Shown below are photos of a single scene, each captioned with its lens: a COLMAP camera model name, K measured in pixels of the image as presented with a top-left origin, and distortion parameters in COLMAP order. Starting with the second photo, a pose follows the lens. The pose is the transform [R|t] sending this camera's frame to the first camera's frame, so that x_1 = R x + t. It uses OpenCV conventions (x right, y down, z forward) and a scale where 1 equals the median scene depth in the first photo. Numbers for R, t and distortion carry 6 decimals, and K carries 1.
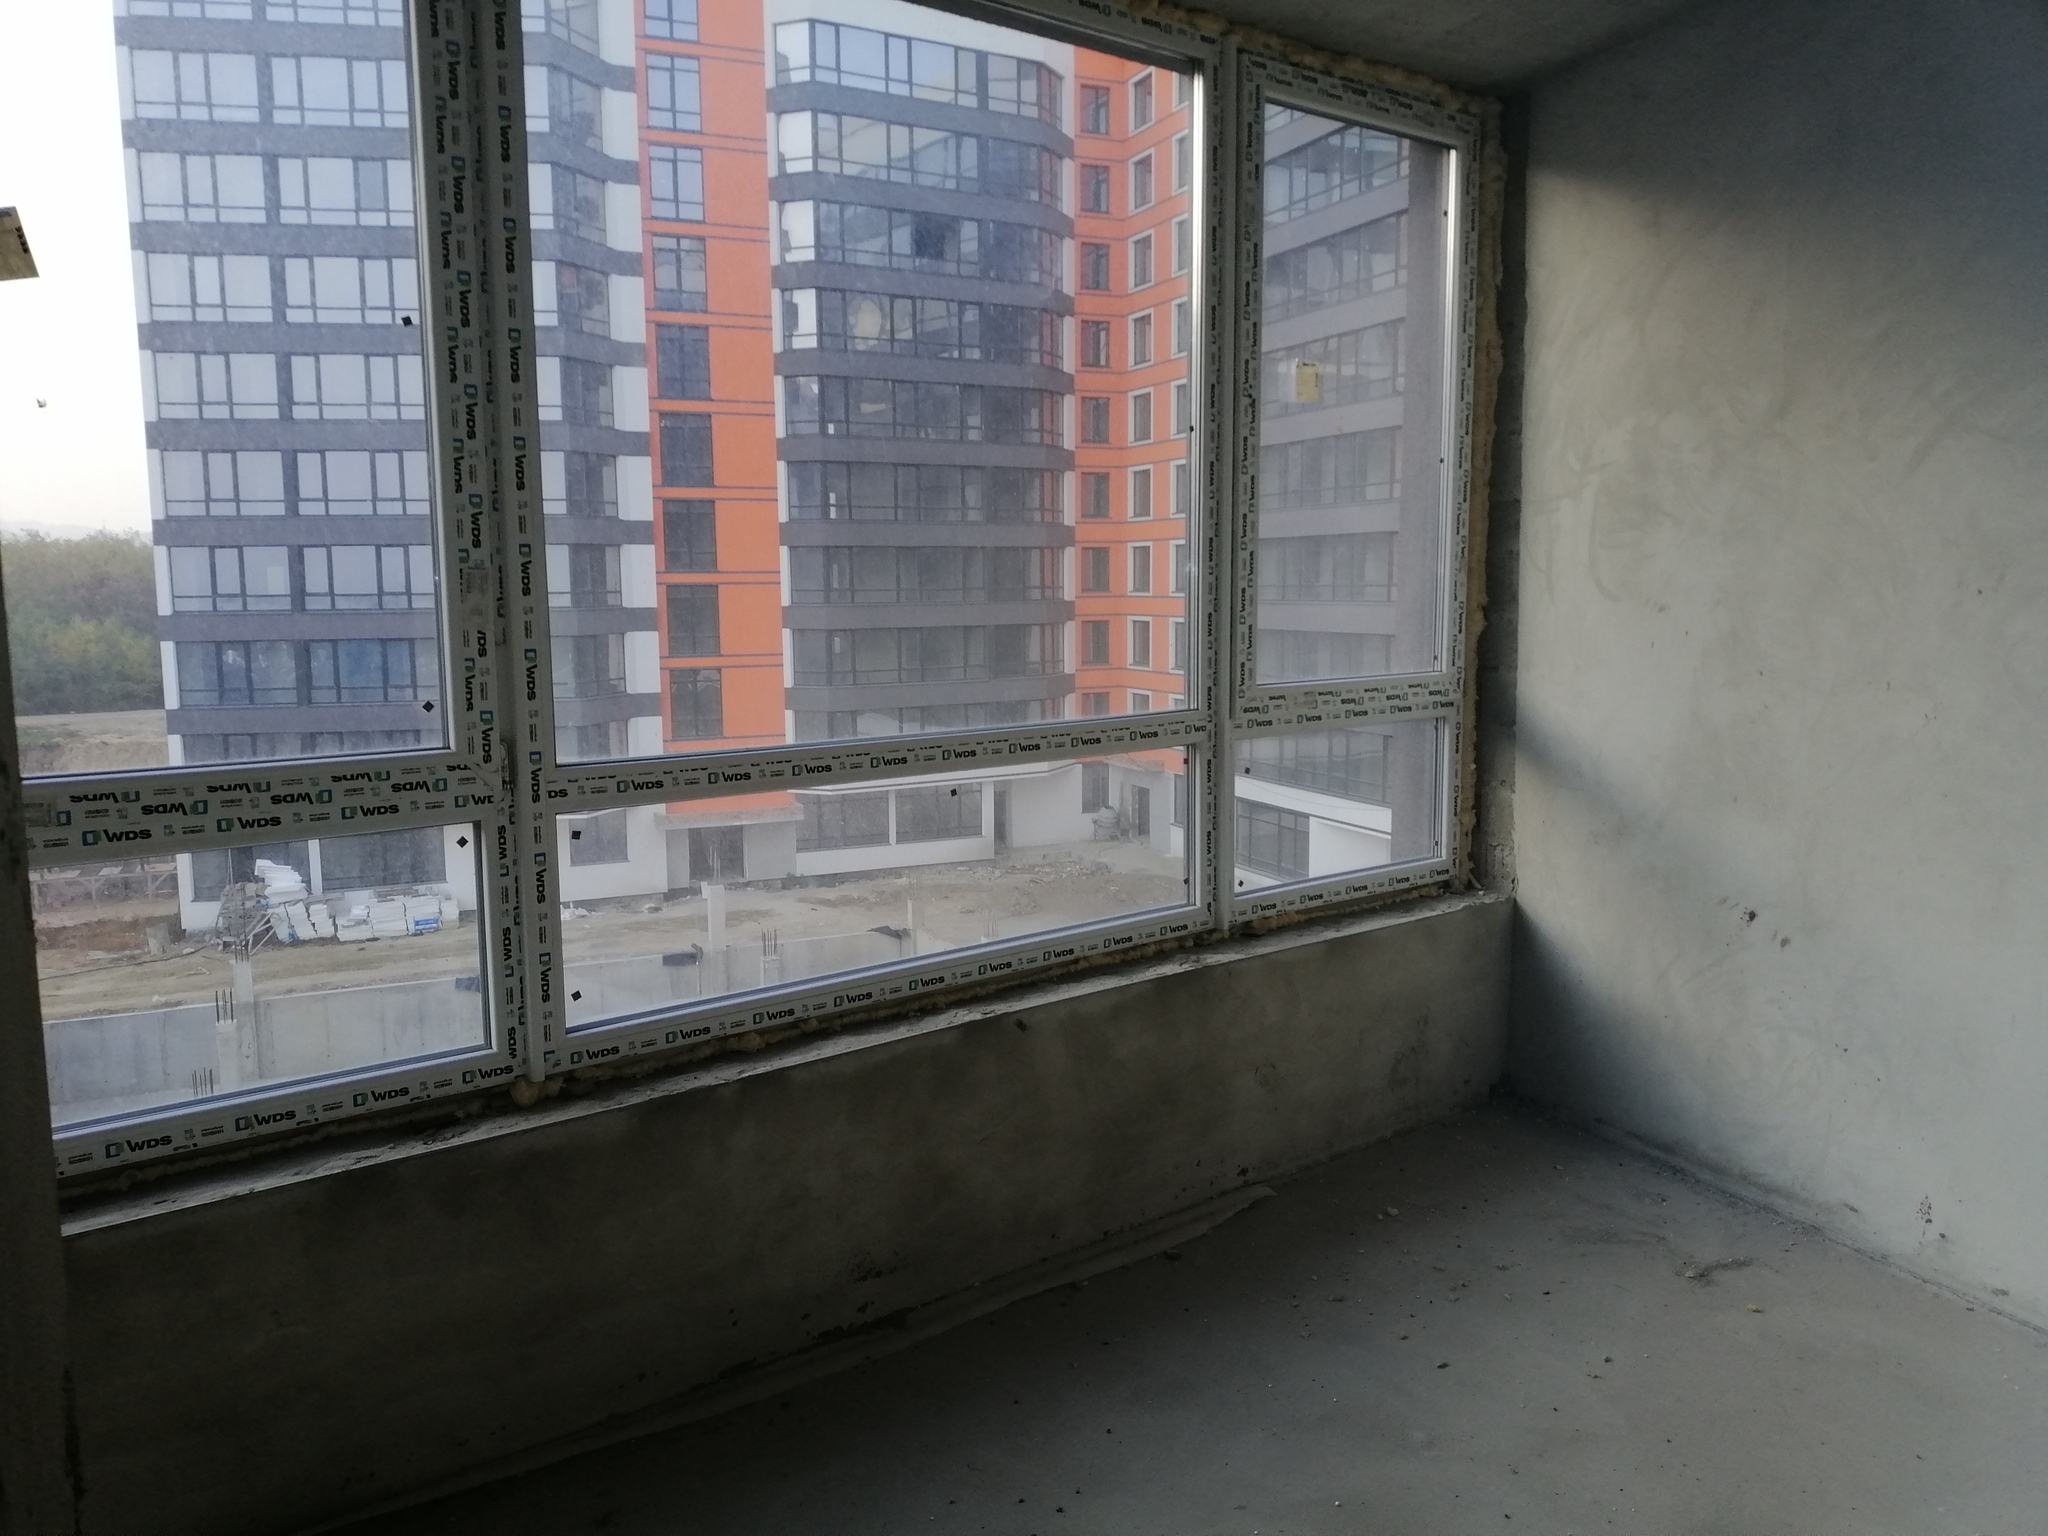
lens RADIAL K [[1547.3, 0, 1037.8], [0, 1547.3, 764.6], [0, 0, 1]] dist [0.063674, -0.001786]
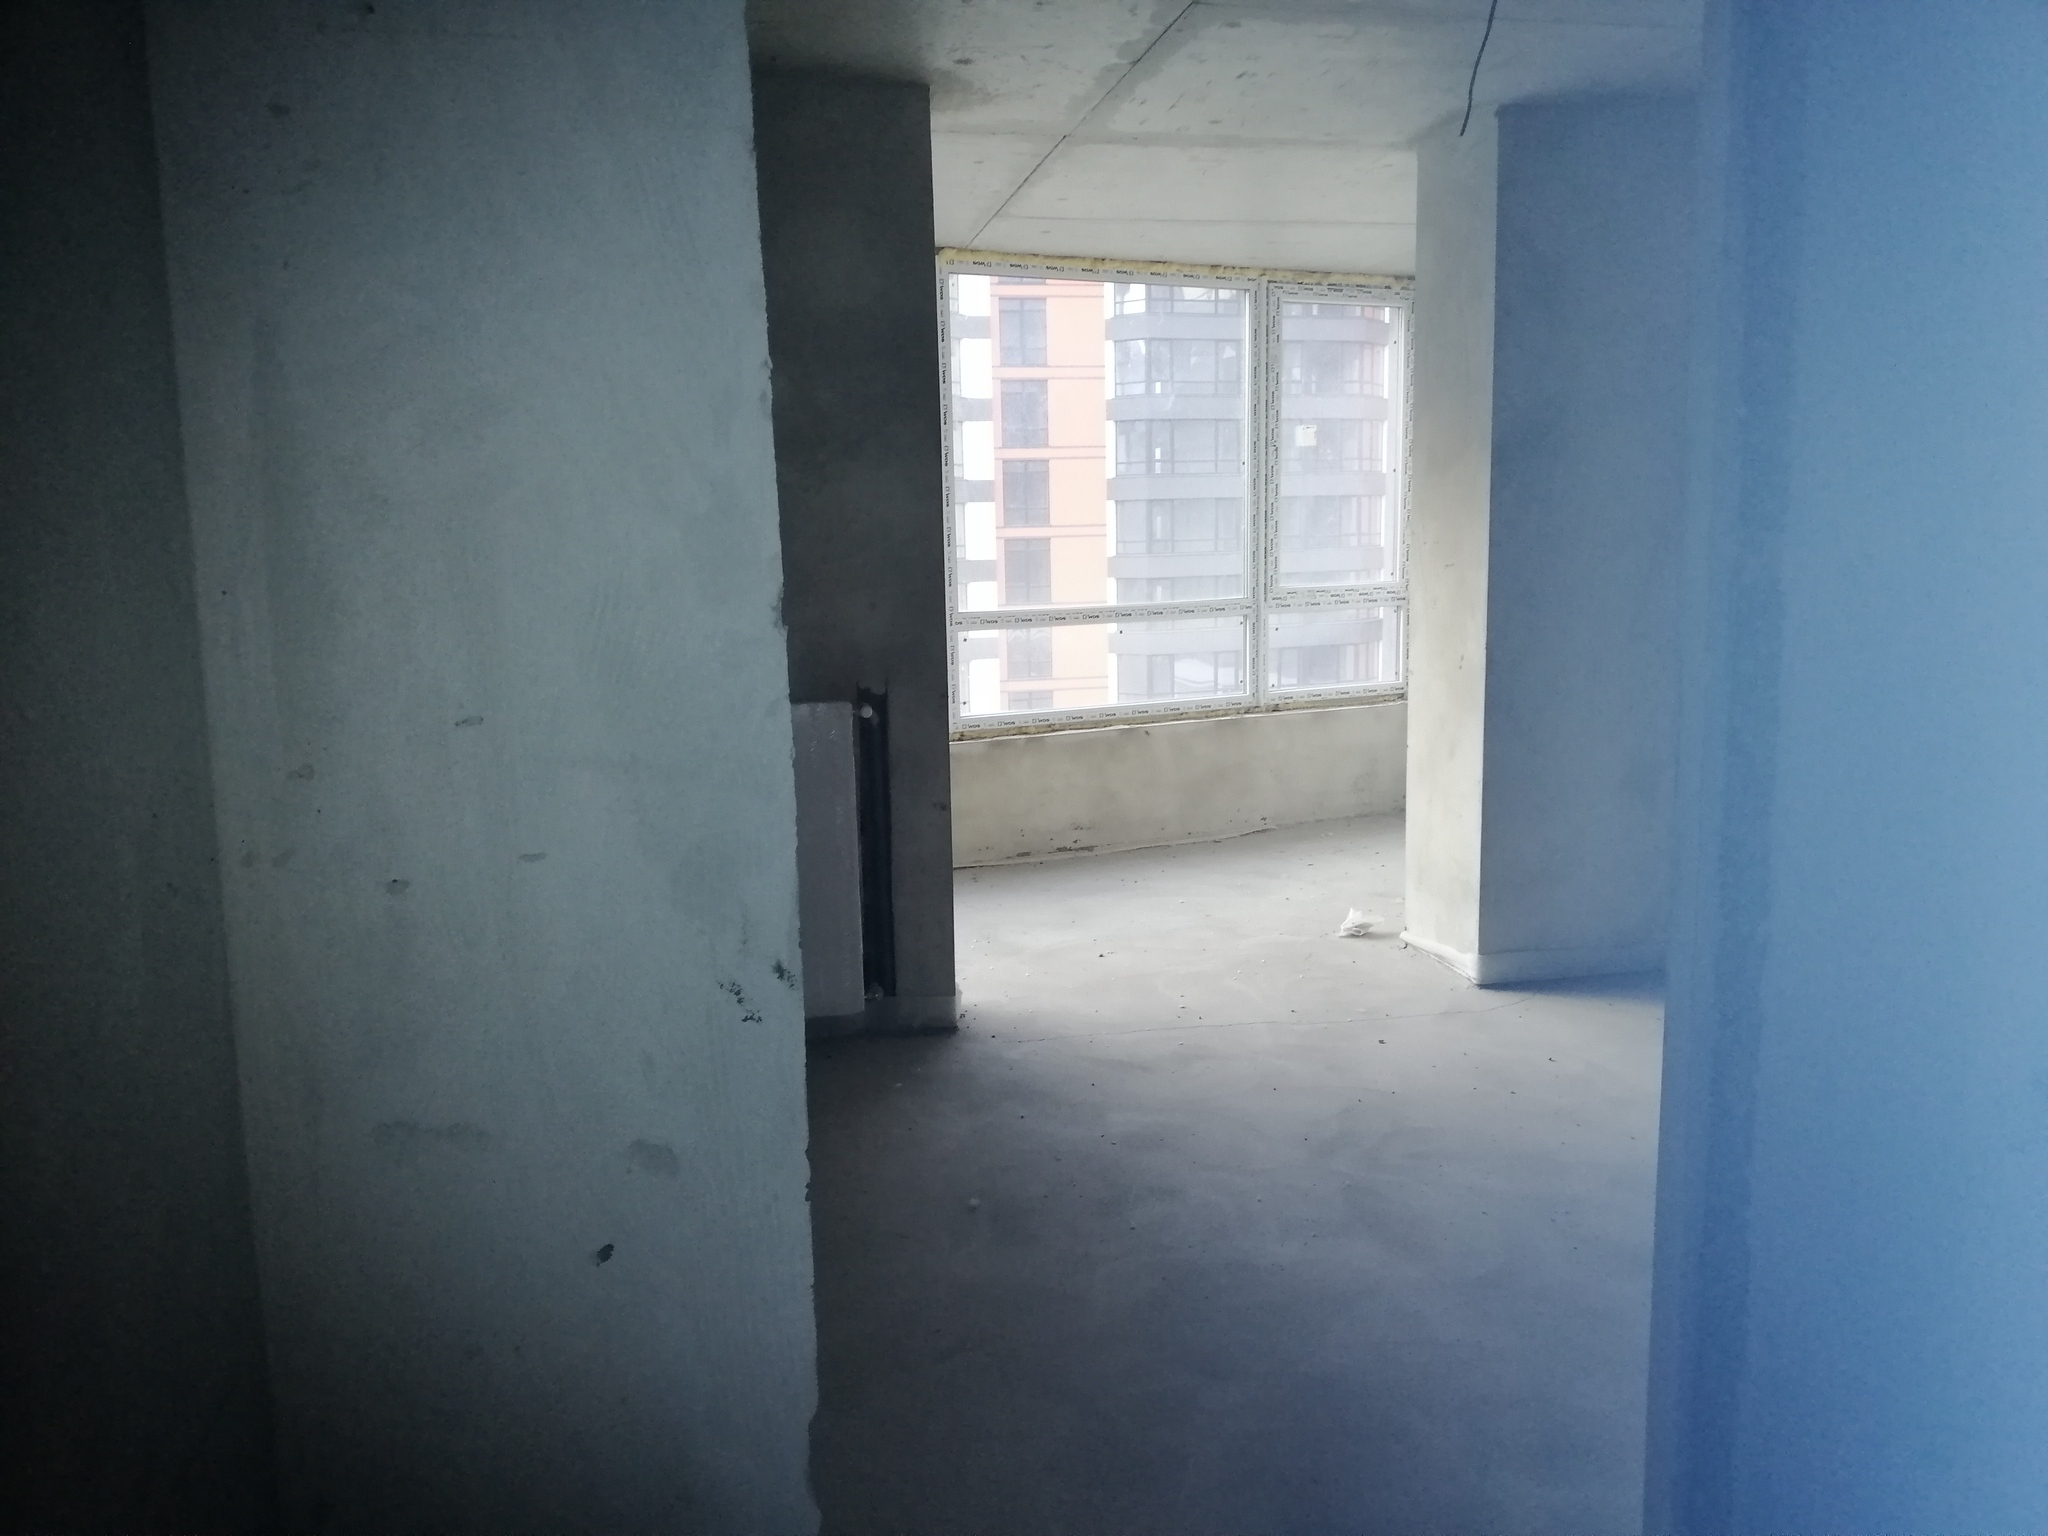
lens RADIAL K [[1547.3, 0, 1037.8], [0, 1547.3, 764.6], [0, 0, 1]] dist [0.063674, -0.001786]
pose [[0.977372, 0.017811, -0.210775, 0.250132], [-0.011083, 0.999392, 0.033060, 0.112568], [0.211236, -0.029976, 0.976975, -1.011554]]
